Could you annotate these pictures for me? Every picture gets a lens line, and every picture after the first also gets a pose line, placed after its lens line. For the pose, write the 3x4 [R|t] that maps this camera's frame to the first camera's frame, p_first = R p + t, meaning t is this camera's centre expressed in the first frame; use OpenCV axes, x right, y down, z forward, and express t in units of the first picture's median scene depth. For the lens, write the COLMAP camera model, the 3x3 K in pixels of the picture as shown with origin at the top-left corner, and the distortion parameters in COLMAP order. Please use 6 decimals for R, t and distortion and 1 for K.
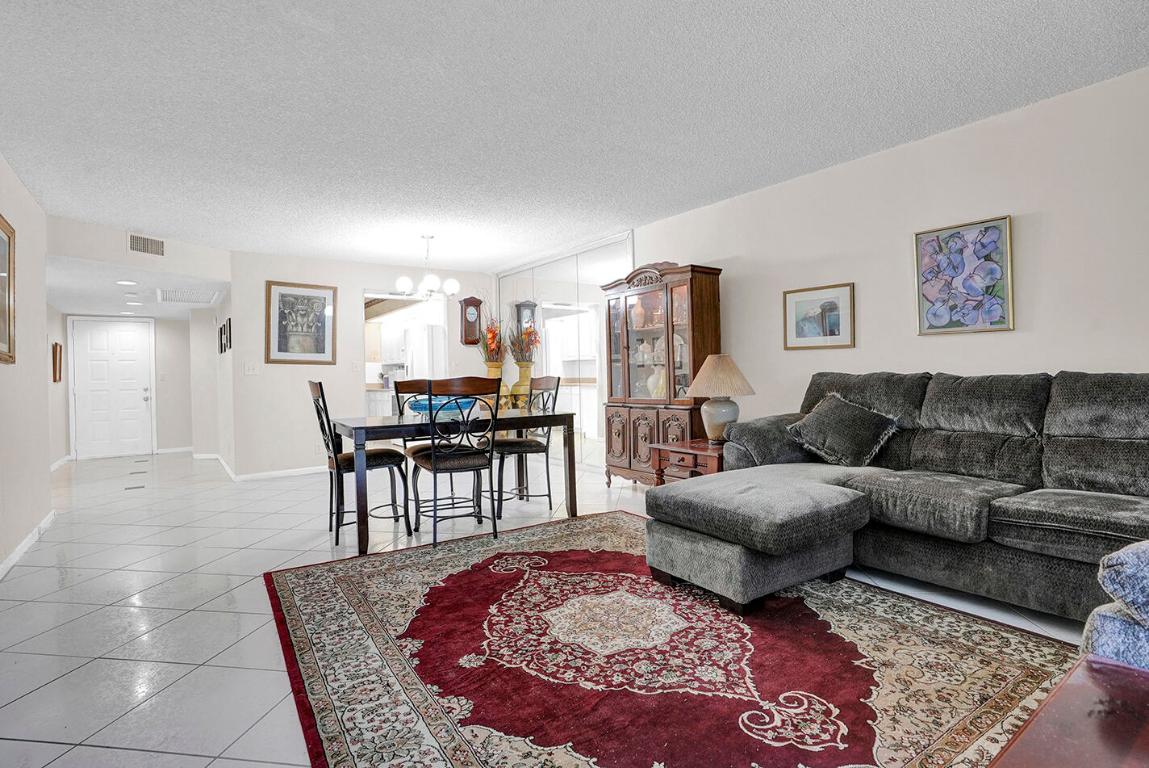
lens RADIAL K [[549.2, 0, 570.8], [0, 549.2, 377.8], [0, 0, 1]] dist [-0.068737, 0.028645]
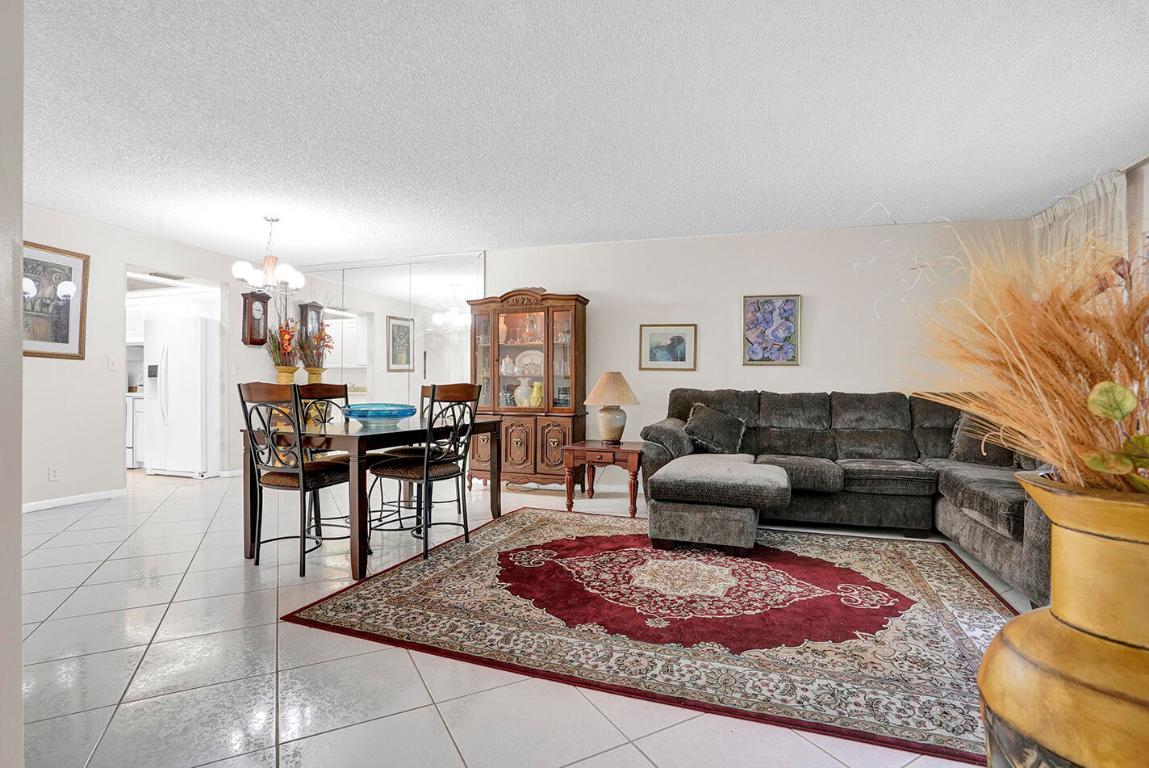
lens RADIAL K [[524.2, 0, 570.8], [0, 524.2, 390.6], [0, 0, 1]] dist [-0.051385, 0.000837]
pose [[0.812016, 0.027049, 0.583008, -0.685935], [-0.025225, 0.999619, -0.011245, 0.023105], [-0.583089, -0.005575, 0.812389, 0.129504]]
